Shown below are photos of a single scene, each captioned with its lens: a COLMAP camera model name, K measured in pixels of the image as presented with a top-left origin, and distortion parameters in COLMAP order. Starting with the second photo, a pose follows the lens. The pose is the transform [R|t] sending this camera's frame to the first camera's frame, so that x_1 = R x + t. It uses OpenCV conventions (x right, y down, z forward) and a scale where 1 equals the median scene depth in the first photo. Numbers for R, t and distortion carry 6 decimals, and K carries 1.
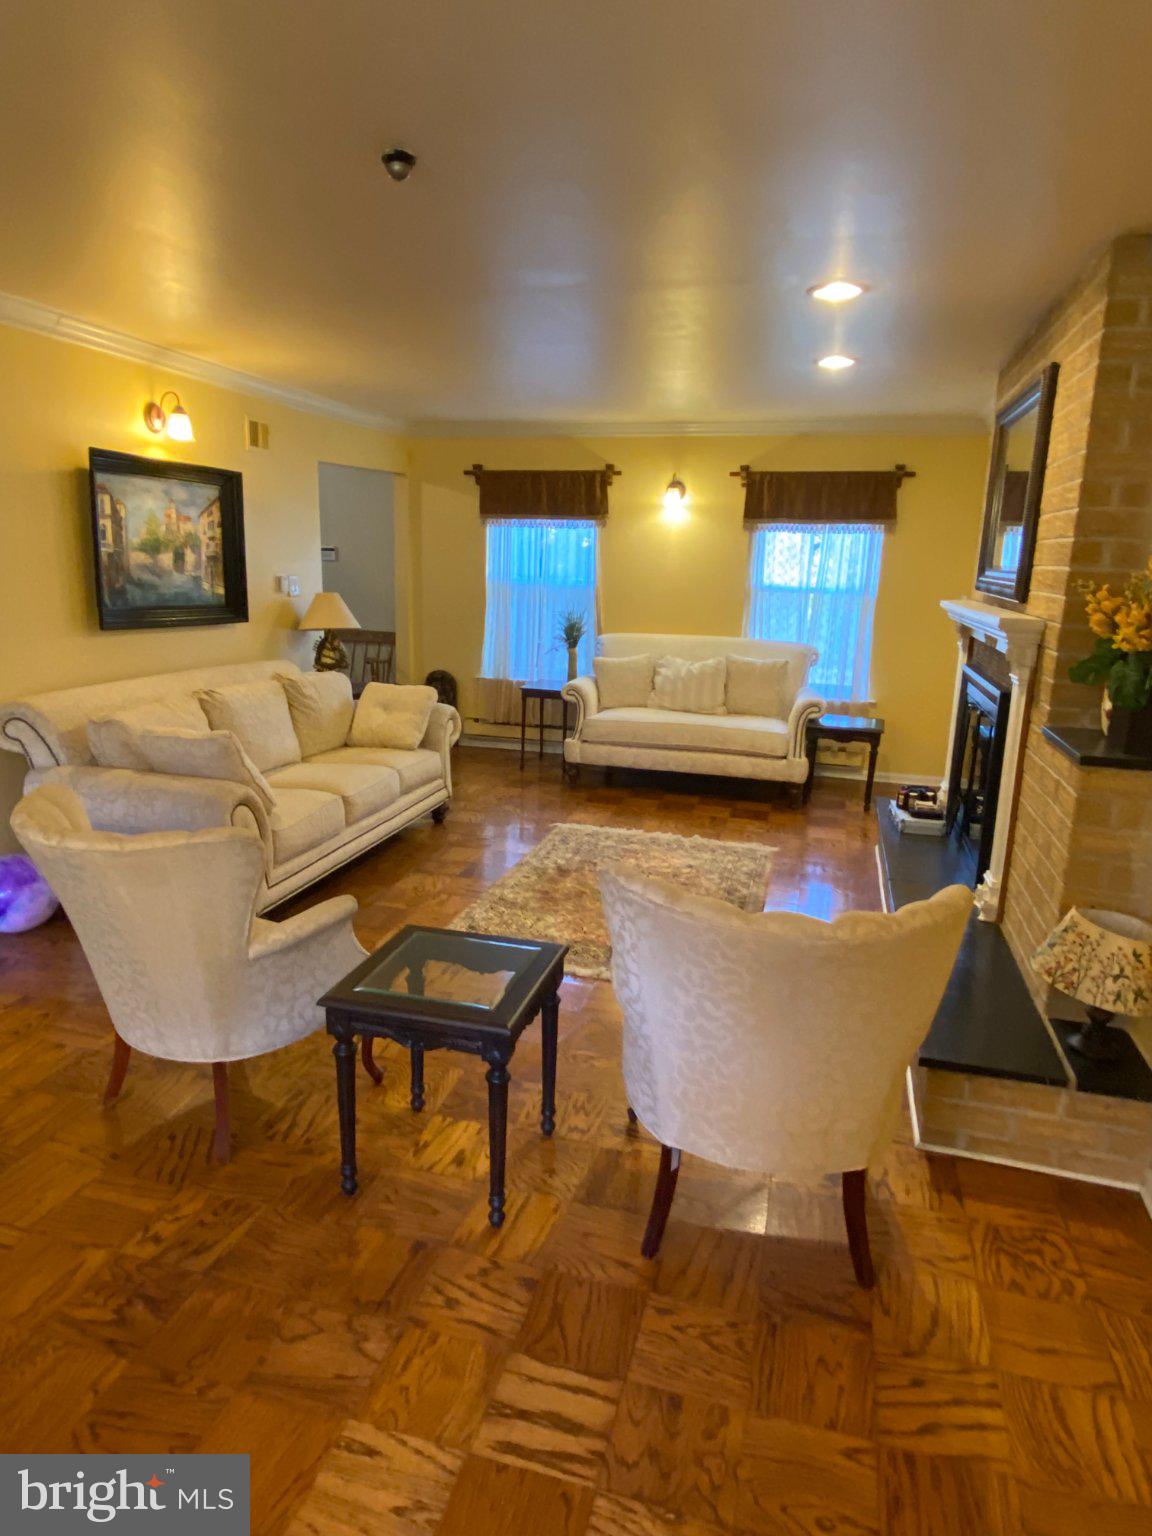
lens RADIAL K [[949.6, 0, 561.0], [0, 949.6, 777.7], [0, 0, 1]] dist [0.022088, -0.029468]
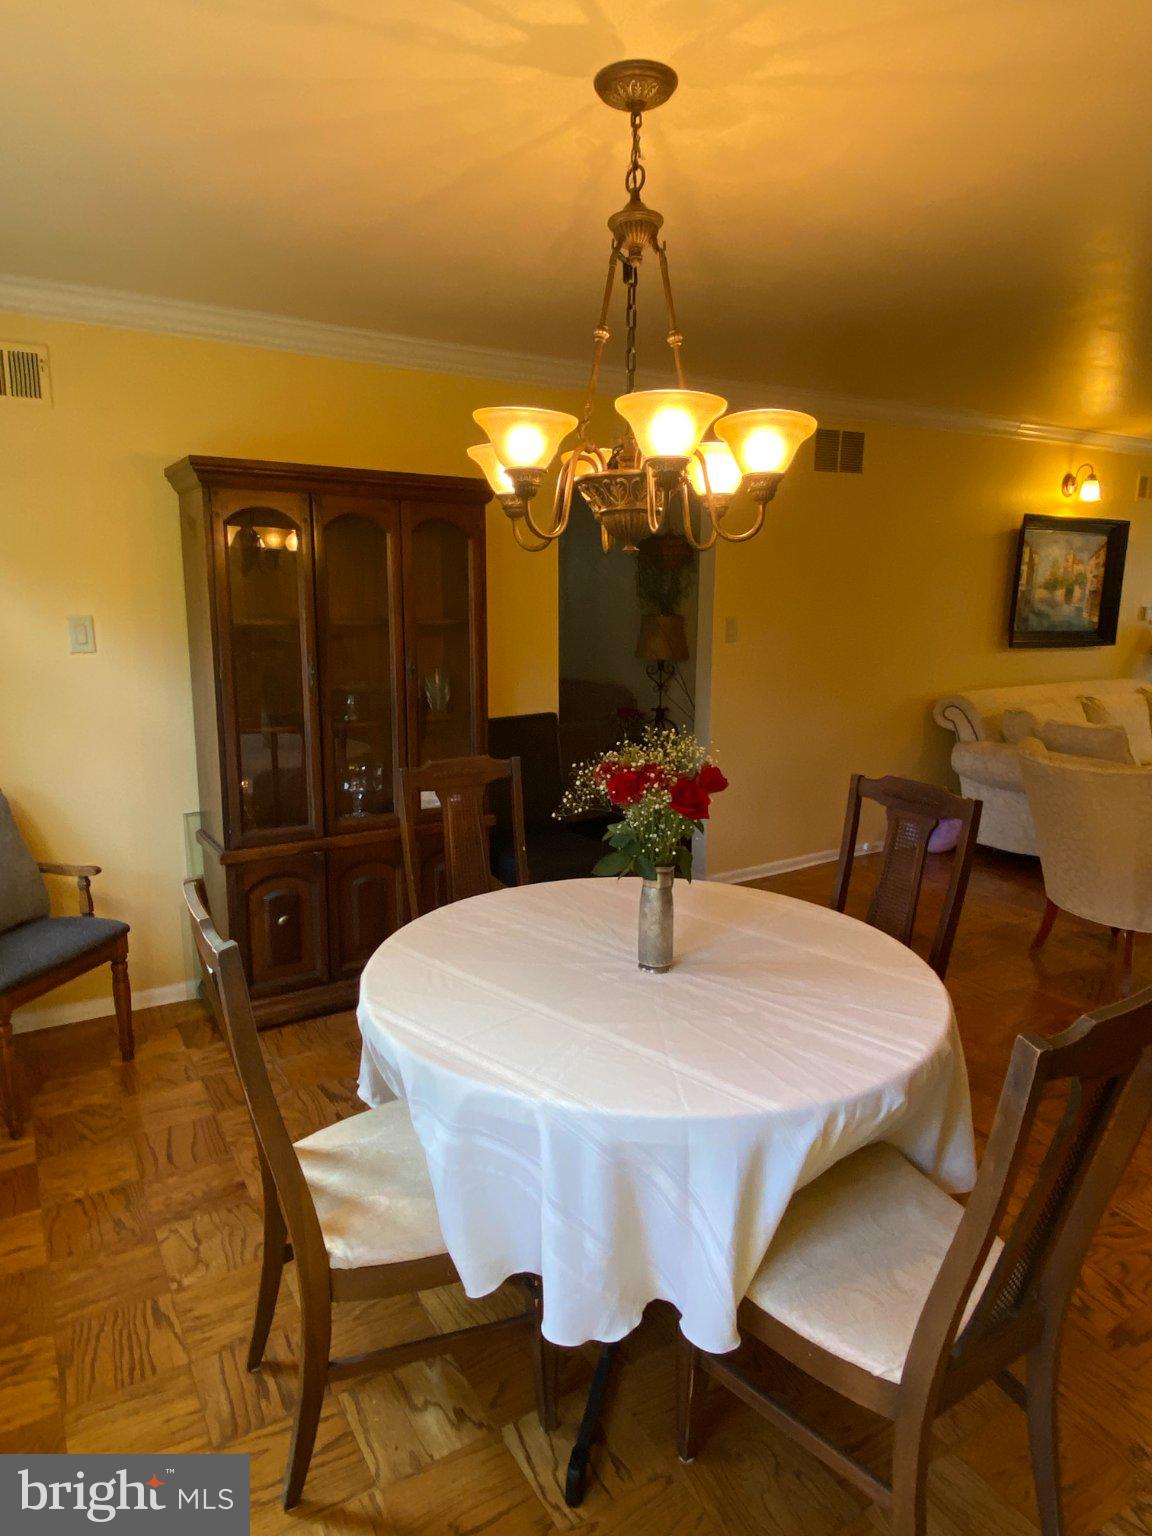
lens RADIAL K [[949.6, 0, 572.6], [0, 949.6, 770.9], [0, 0, 1]] dist [0.022088, -0.029468]
pose [[0.734454, 0.105920, -0.670341, -0.014928], [-0.133188, 0.991033, 0.010666, 0.079782], [0.665460, 0.081448, 0.741976, -0.368099]]
